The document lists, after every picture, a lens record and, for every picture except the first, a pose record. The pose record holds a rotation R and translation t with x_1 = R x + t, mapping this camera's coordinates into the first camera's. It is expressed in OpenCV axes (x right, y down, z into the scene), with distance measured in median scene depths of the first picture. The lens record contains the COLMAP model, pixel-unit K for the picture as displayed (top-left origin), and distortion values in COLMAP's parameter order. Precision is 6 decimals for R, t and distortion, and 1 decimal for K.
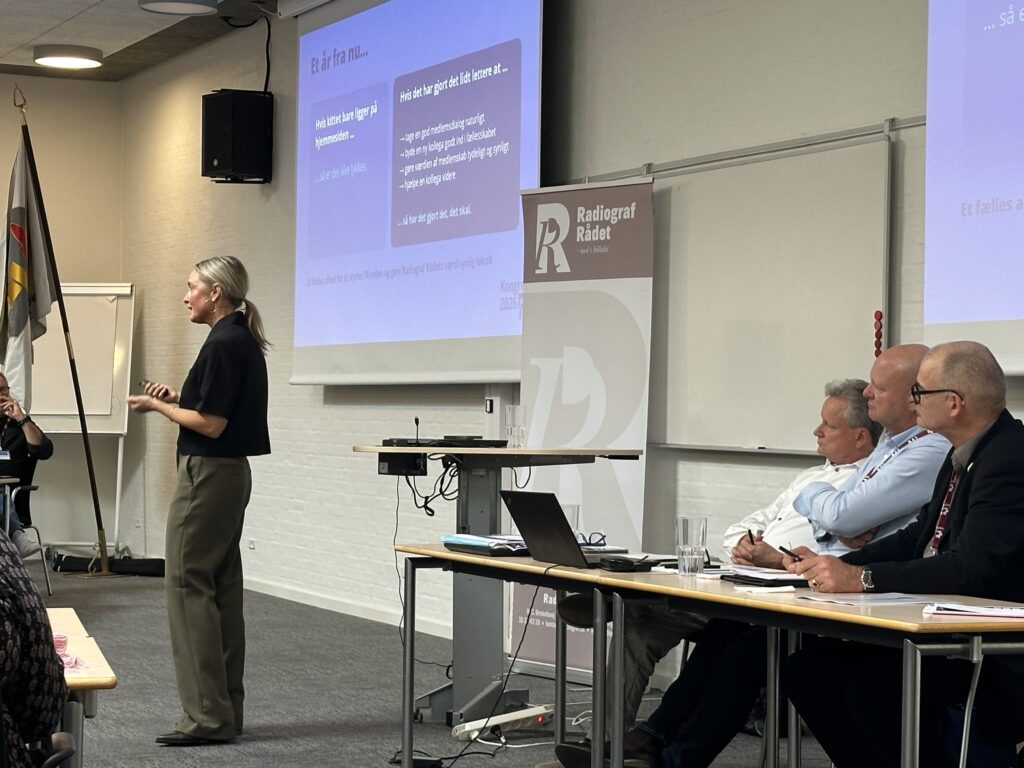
lens RADIAL K [[2324.9, 0, 512.2], [0, 2324.9, 384.2], [0, 0, 1]] dist [-0.187416, 0.000000]
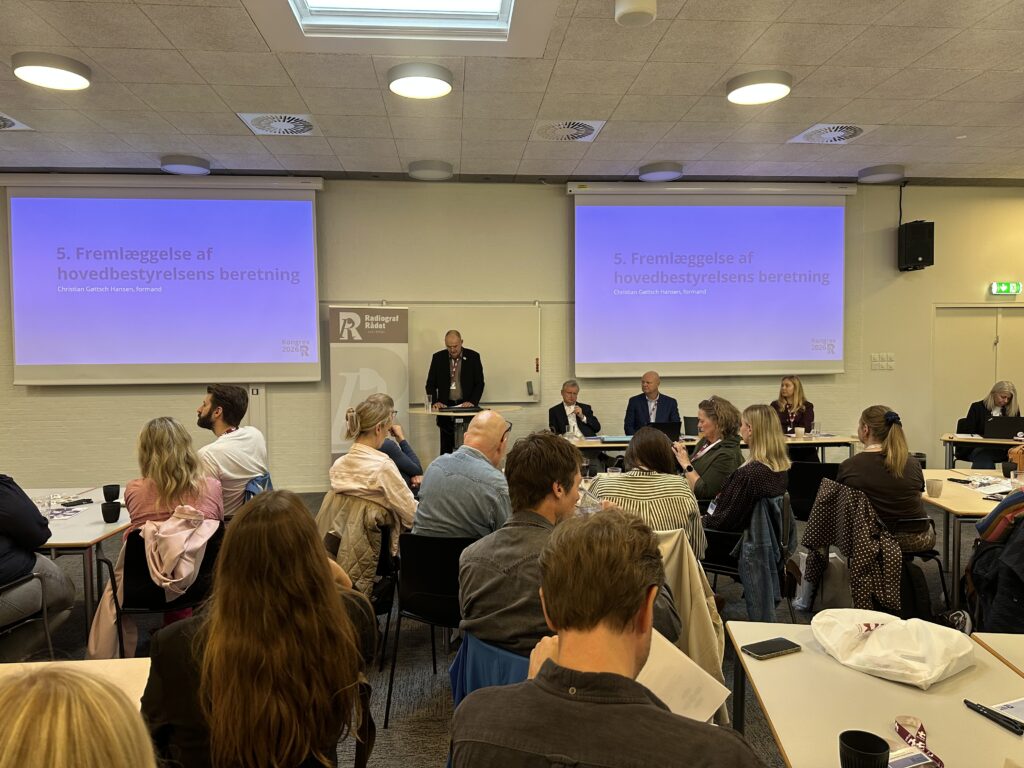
lens RADIAL K [[709.1, 0, 511.8], [0, 709.1, 384.4], [0, 0, 1]] dist [0.002318, 0.003247]
pose [[0.363759, -0.052827, 0.929994, -0.652840], [0.007450, 0.998524, 0.053805, -0.038952], [-0.931463, -0.012644, 0.363616, 0.540963]]
